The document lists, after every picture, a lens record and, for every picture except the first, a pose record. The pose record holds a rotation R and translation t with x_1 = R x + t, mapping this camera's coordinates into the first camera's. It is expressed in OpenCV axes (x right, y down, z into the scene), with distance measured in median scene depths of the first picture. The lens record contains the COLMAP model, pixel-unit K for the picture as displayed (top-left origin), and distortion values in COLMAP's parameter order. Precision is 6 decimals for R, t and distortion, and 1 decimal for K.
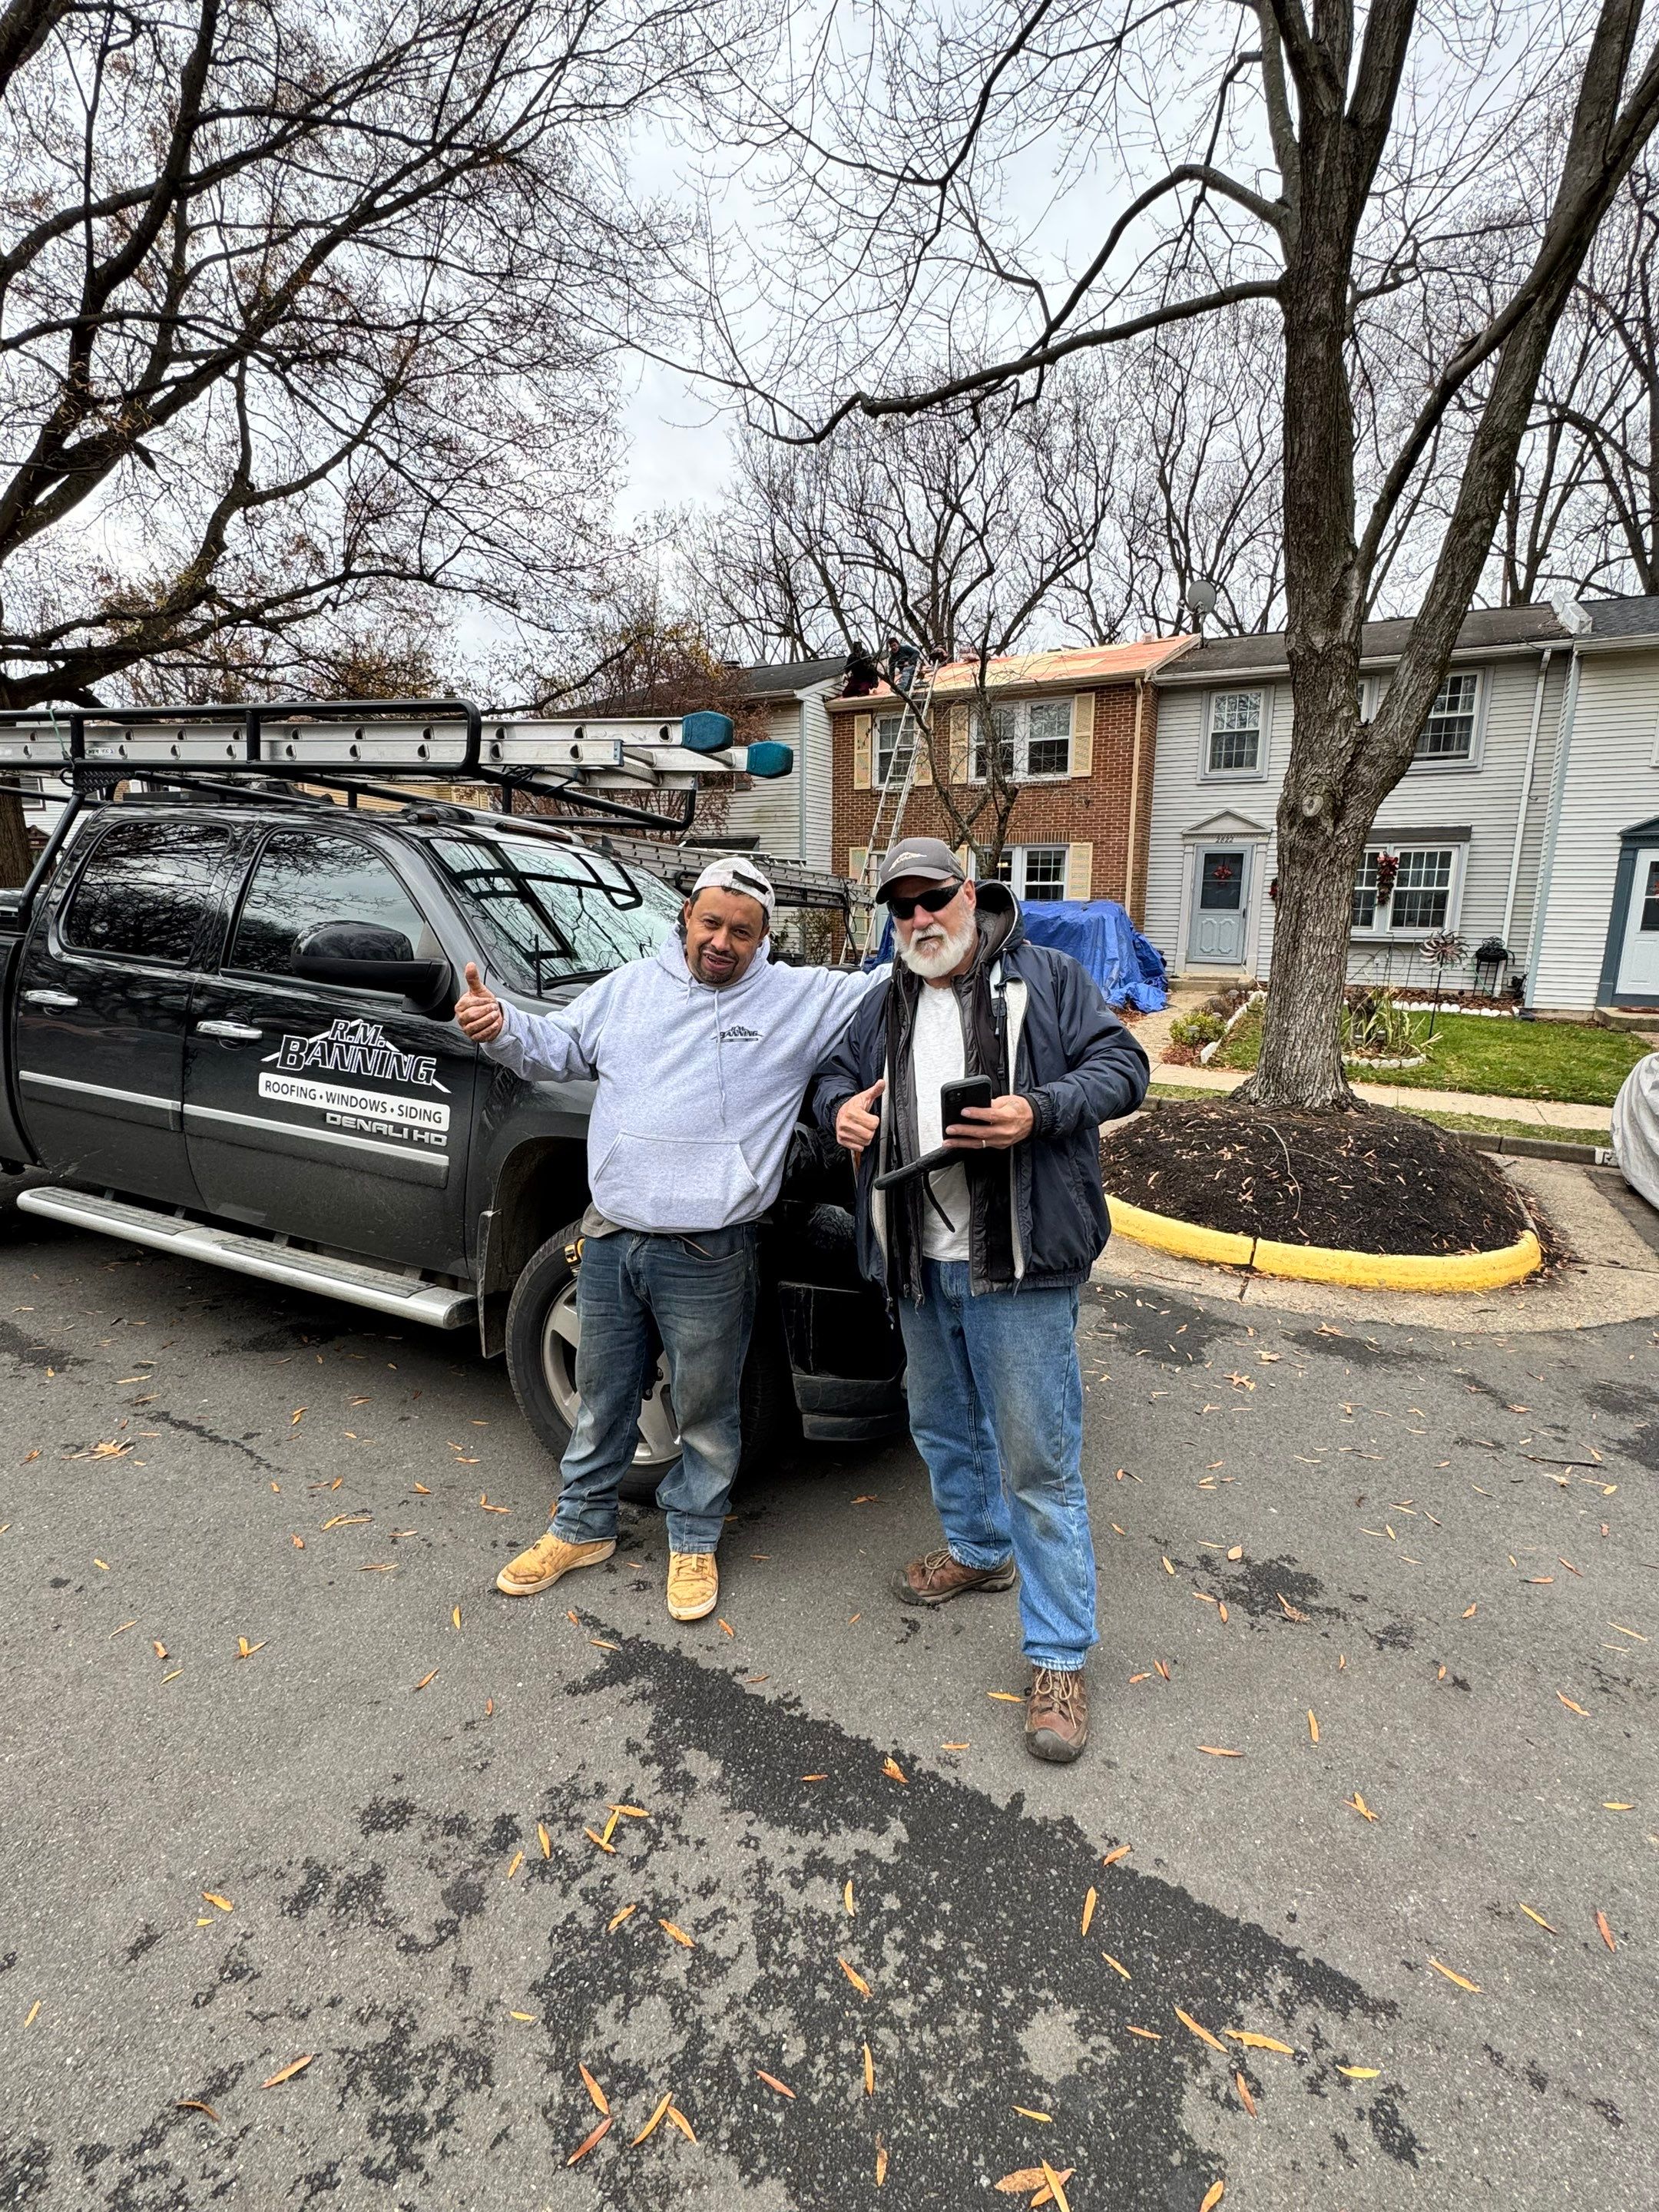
lens RADIAL K [[1074.7, 0, 833.4], [0, 1074.7, 1109.7], [0, 0, 1]] dist [0.000027, -0.000022]
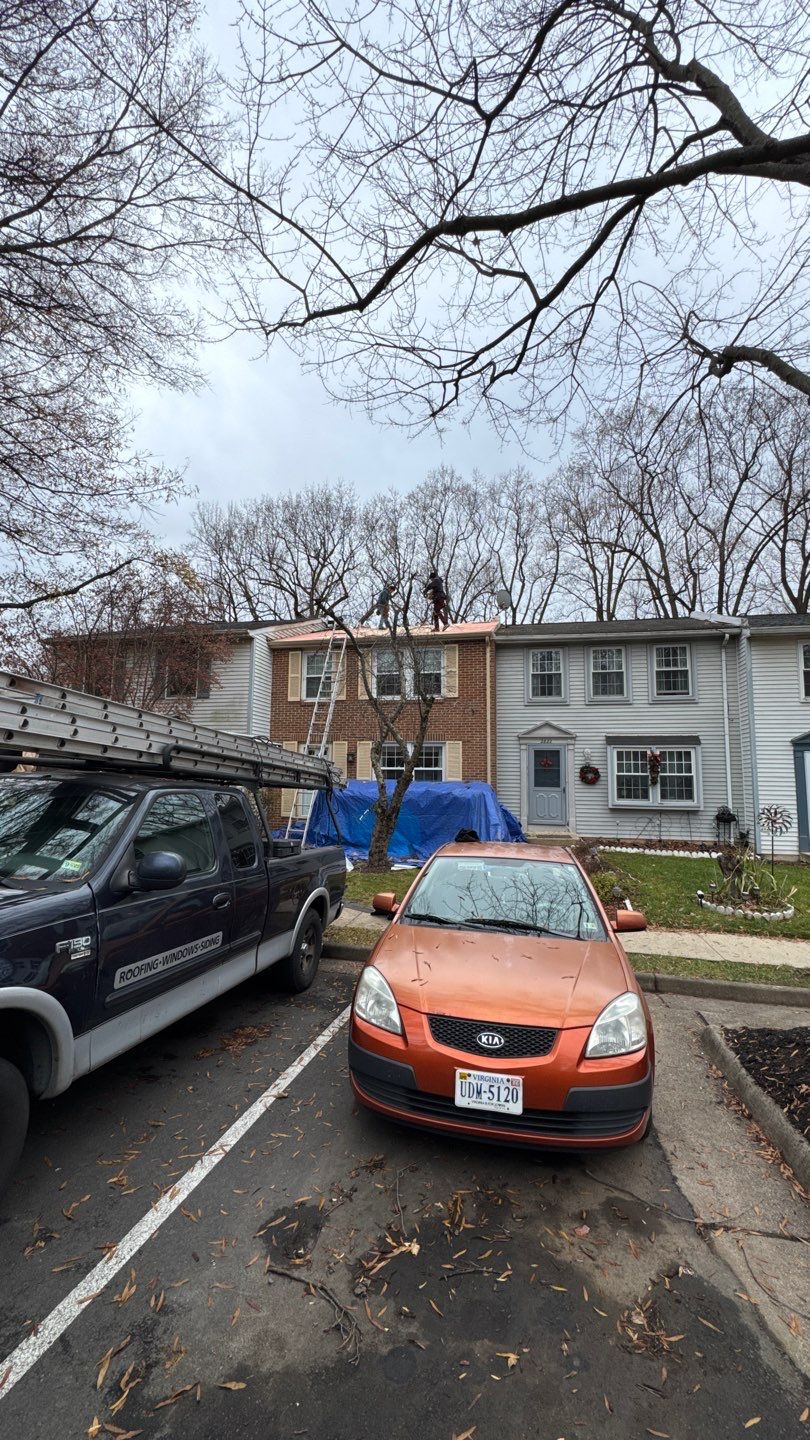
lens RADIAL K [[576.9, 0, 403.0], [0, 576.9, 716.1], [0, 0, 1]] dist [0.002113, 0.000079]
pose [[0.957493, 0.035499, 0.286265, -0.057596], [0.051023, 0.955908, -0.289200, -0.063370], [-0.283909, 0.291513, 0.913464, 0.315816]]
